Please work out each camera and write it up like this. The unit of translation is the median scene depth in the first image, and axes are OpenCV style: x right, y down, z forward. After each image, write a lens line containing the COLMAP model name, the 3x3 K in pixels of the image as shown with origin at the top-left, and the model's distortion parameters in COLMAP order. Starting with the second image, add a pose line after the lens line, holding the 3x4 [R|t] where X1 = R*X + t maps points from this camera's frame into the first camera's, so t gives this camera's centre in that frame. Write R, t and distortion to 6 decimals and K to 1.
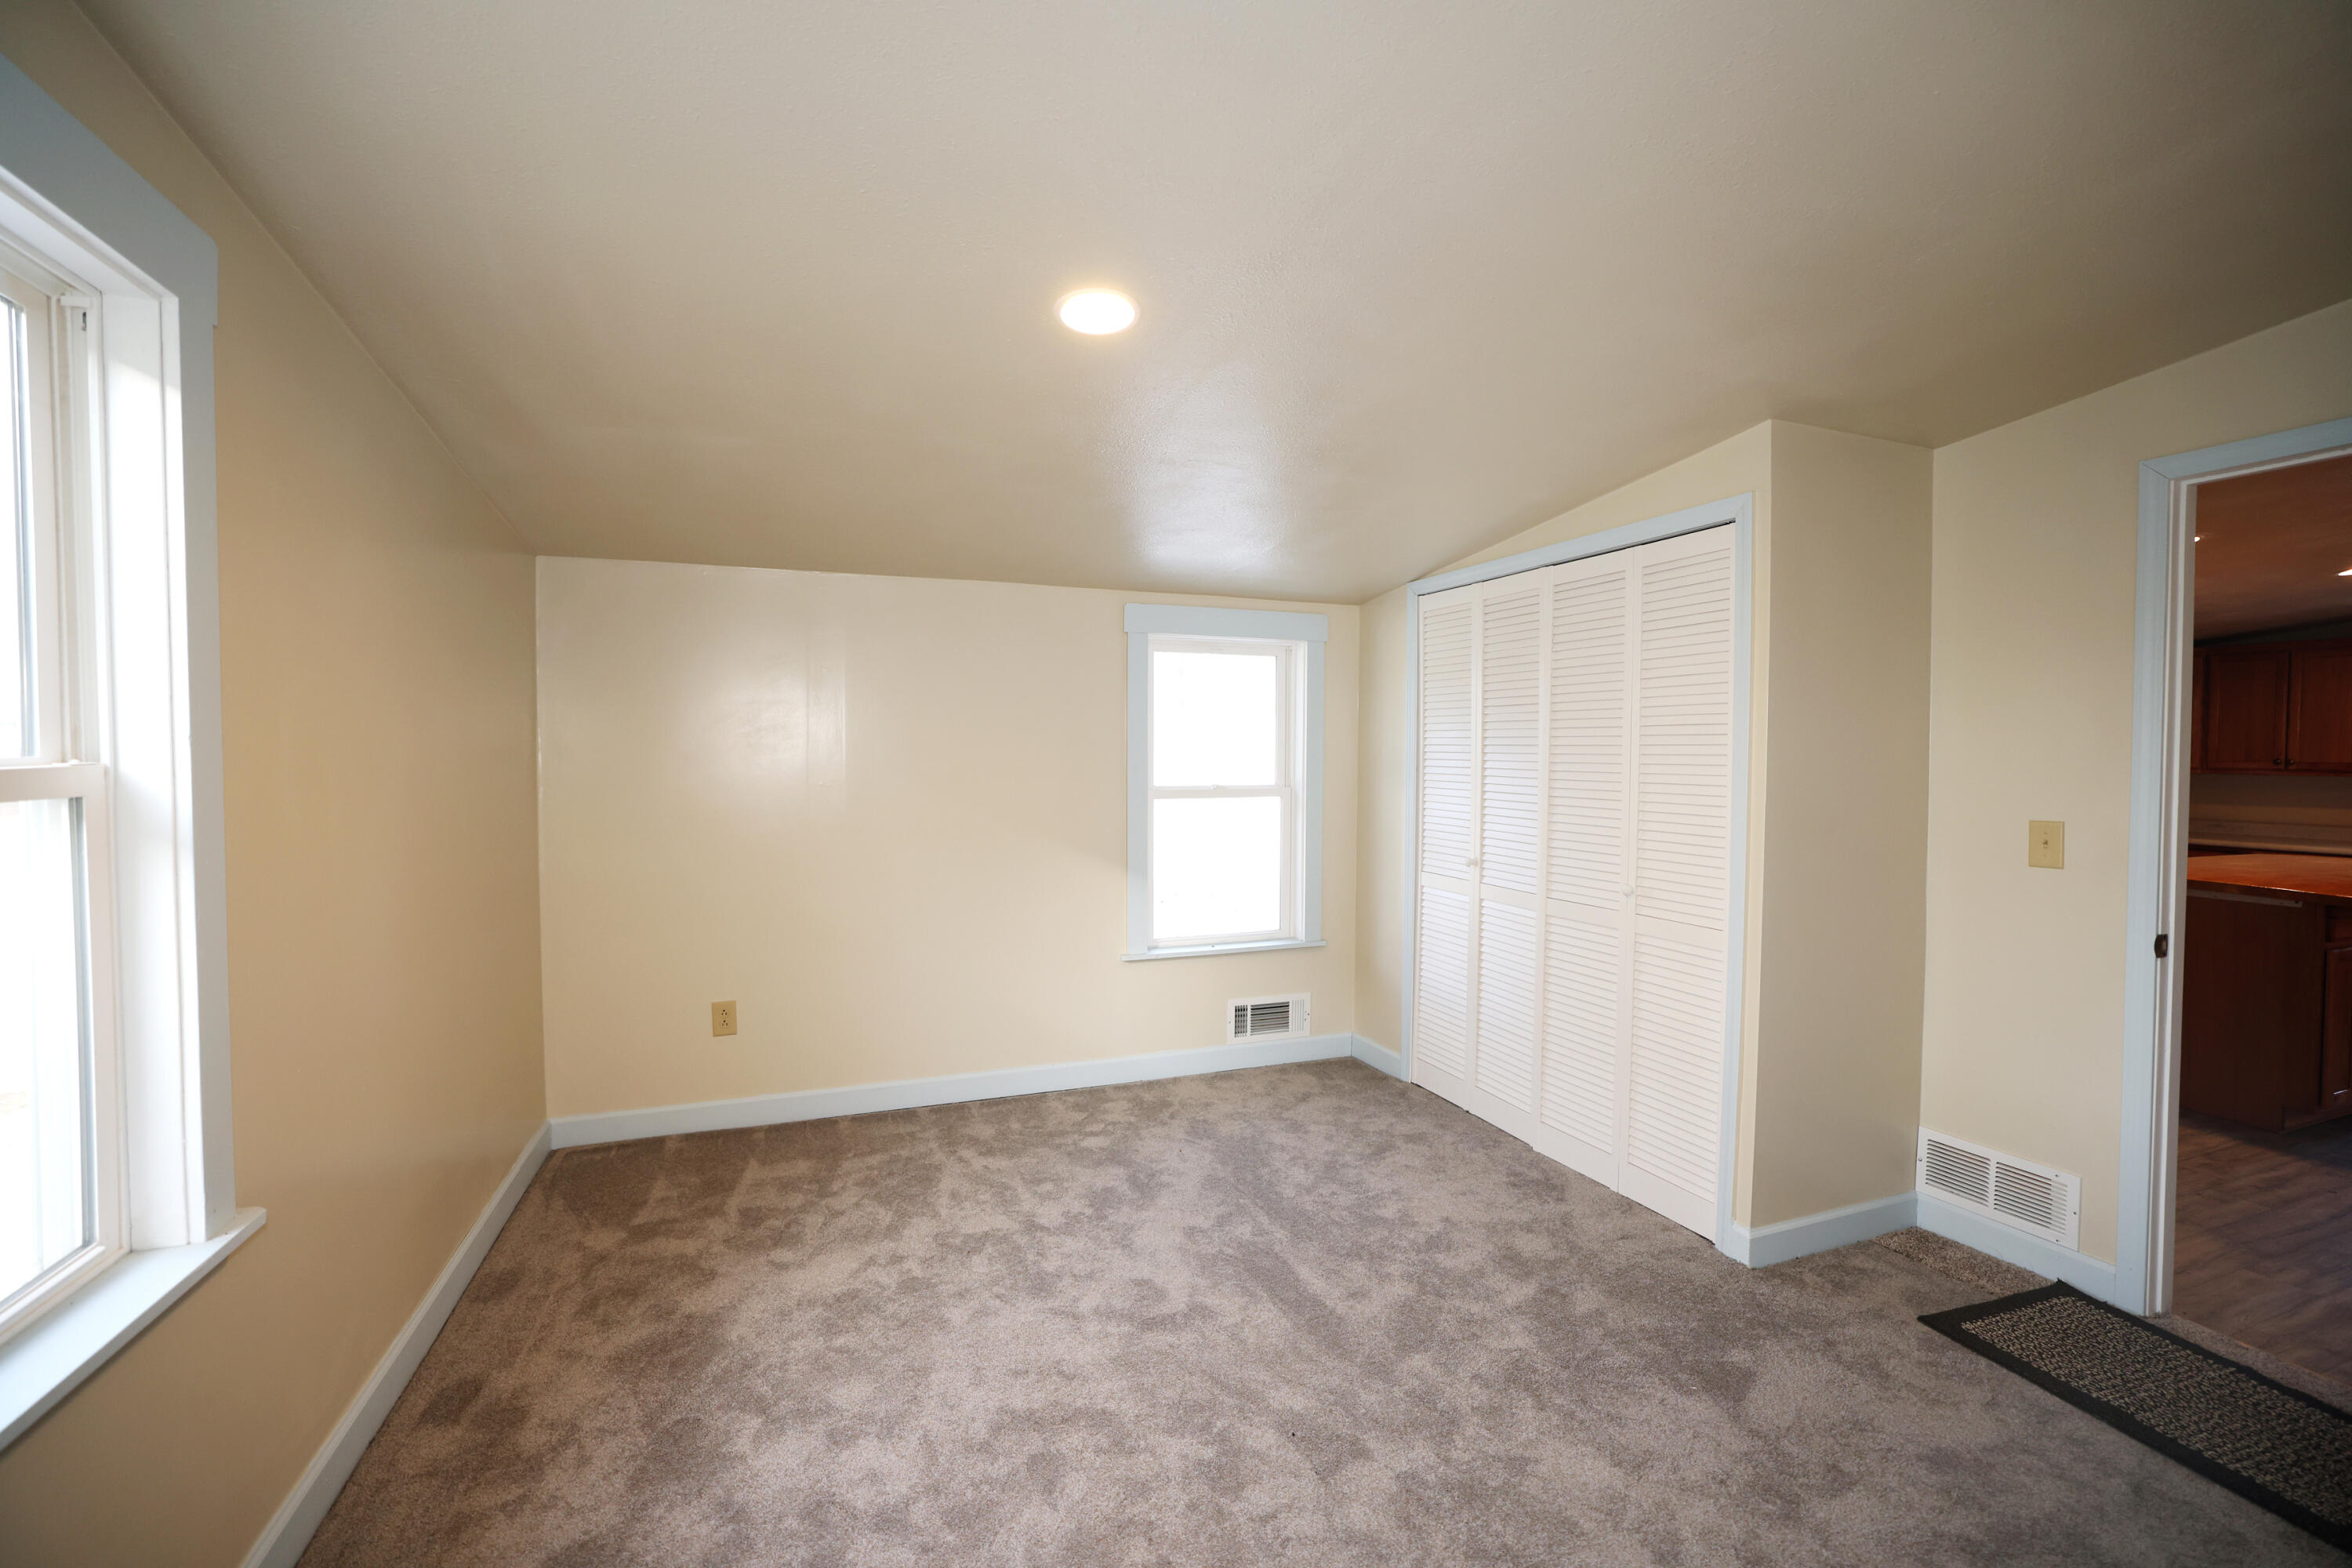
lens RADIAL K [[987.7, 0, 1179.3], [0, 987.7, 779.8], [0, 0, 1]] dist [-0.035447, 0.002262]
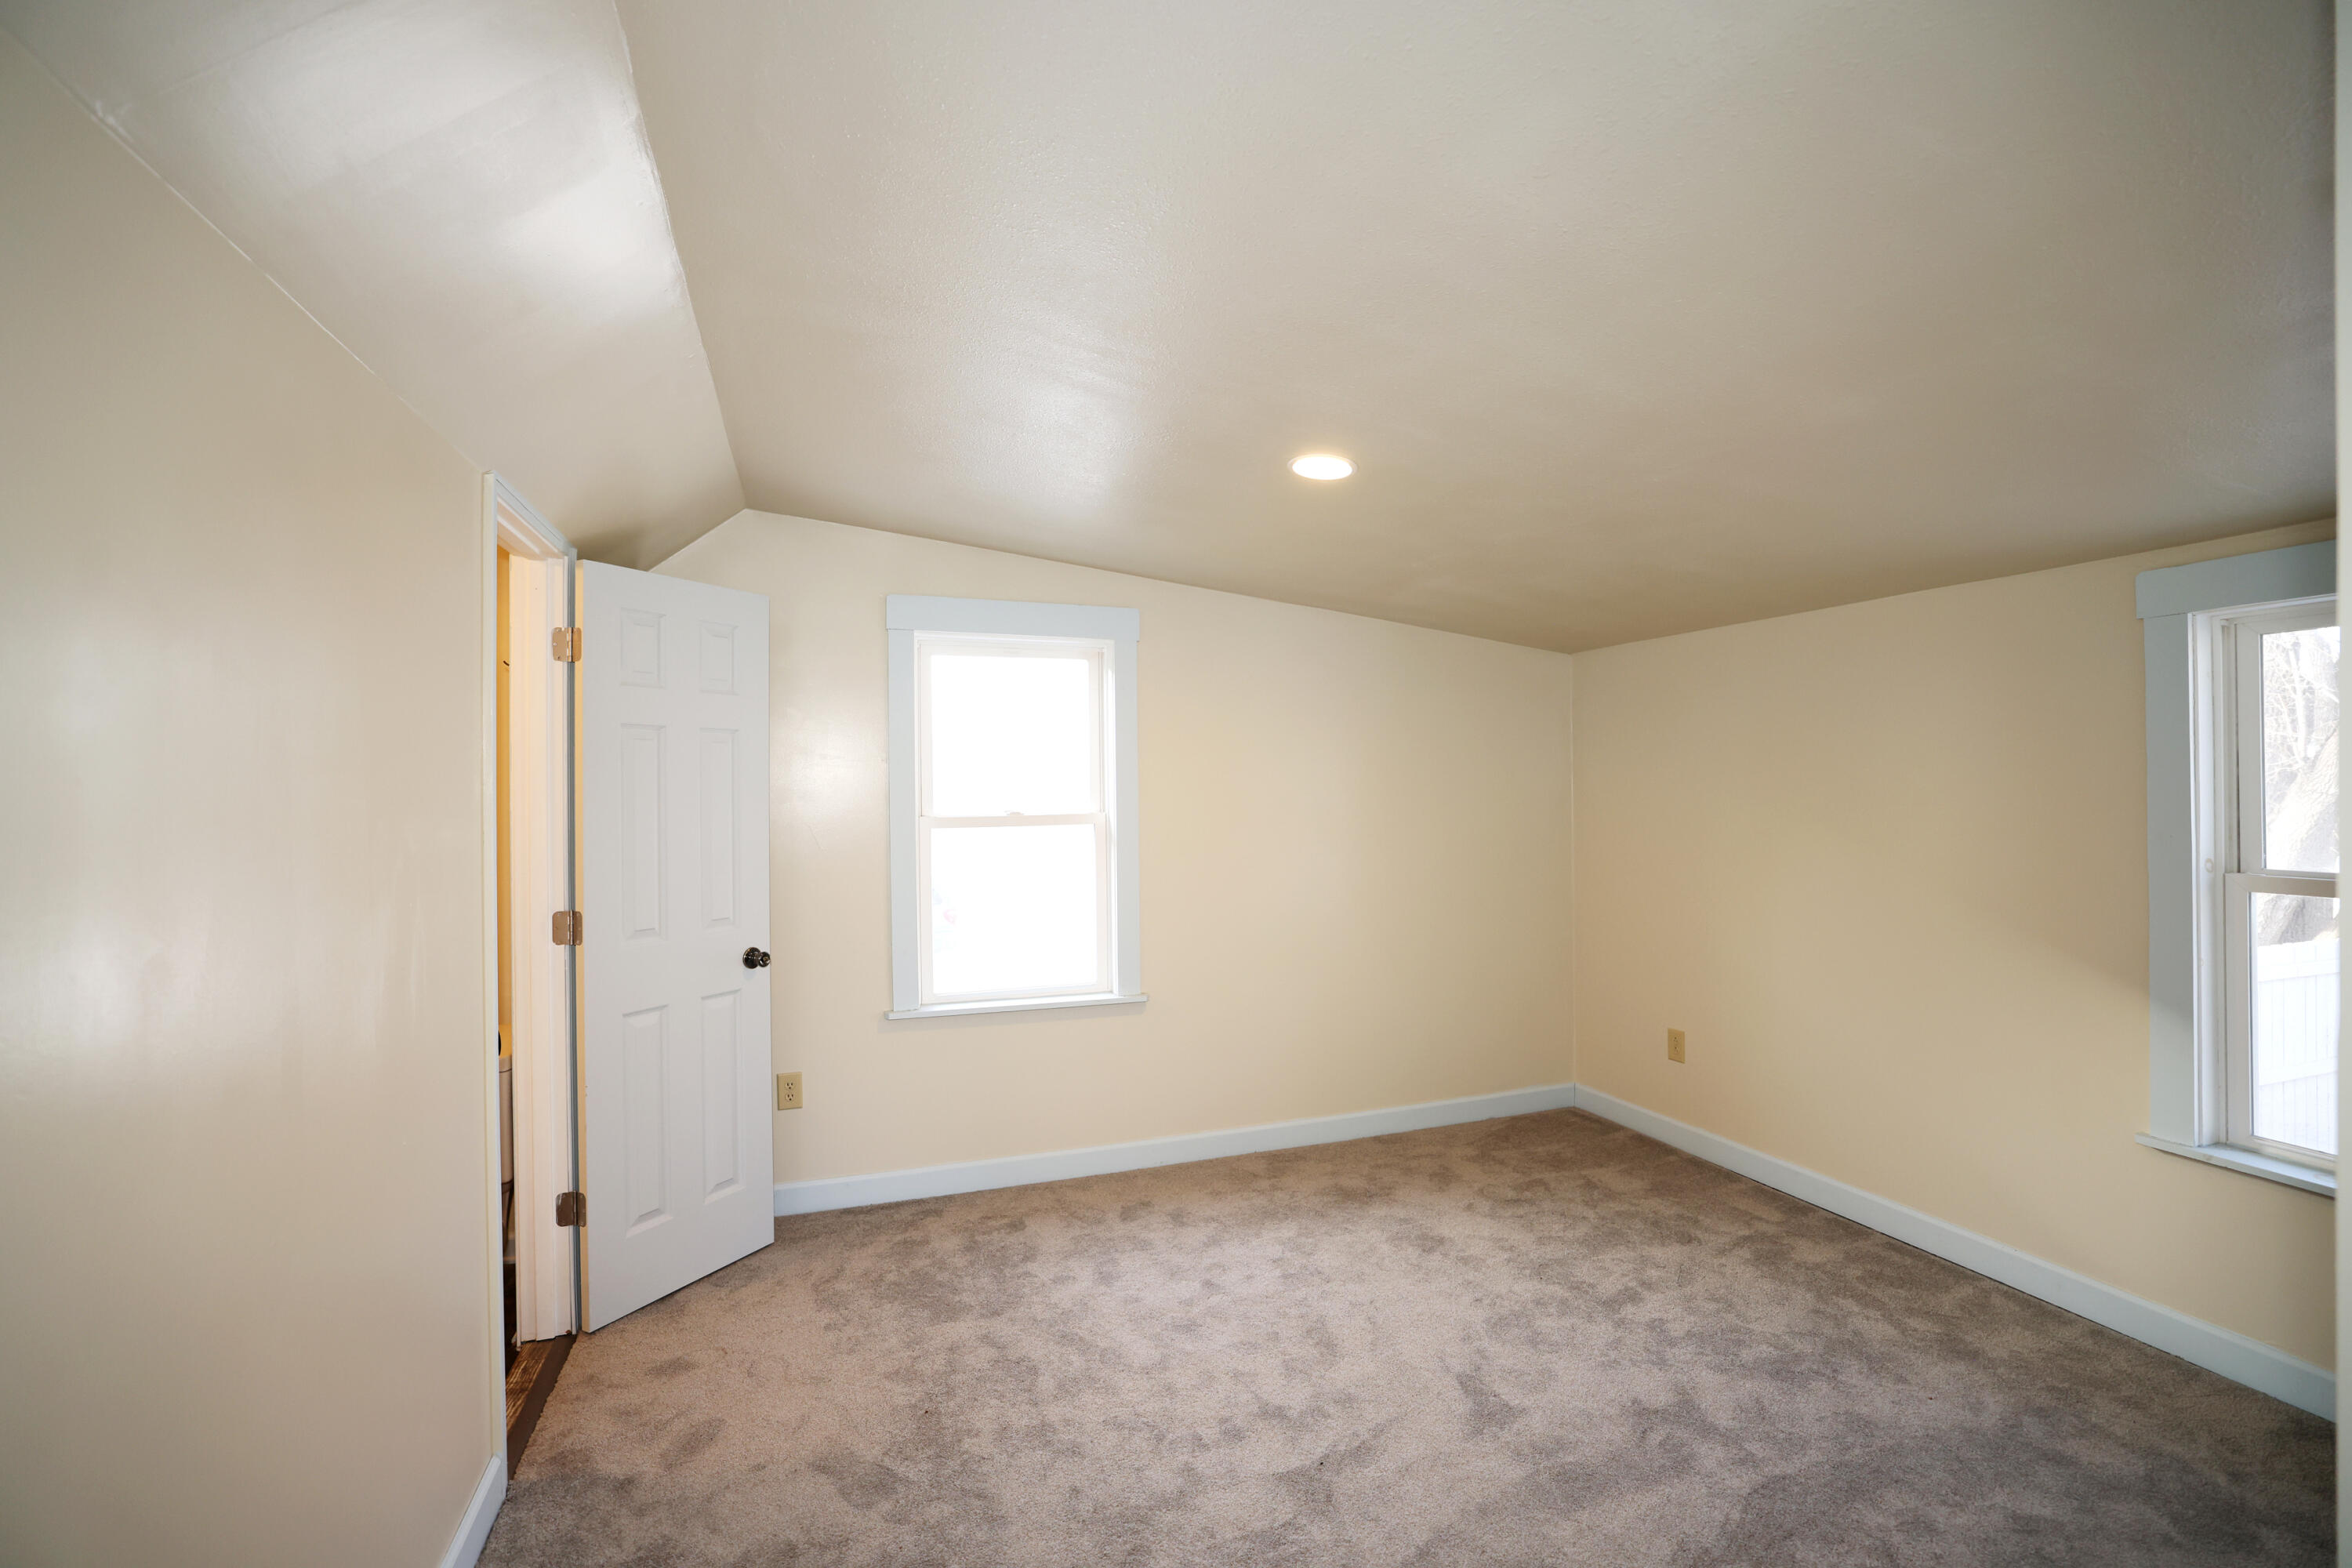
lens RADIAL K [[987.7, 0, 1183.8], [0, 987.7, 782.0], [0, 0, 1]] dist [-0.035447, 0.002262]
pose [[-0.001365, -0.001611, -0.999998, 0.762717], [-0.024715, 0.999693, -0.001577, -0.042381], [0.999694, 0.024713, -0.001405, 0.536346]]
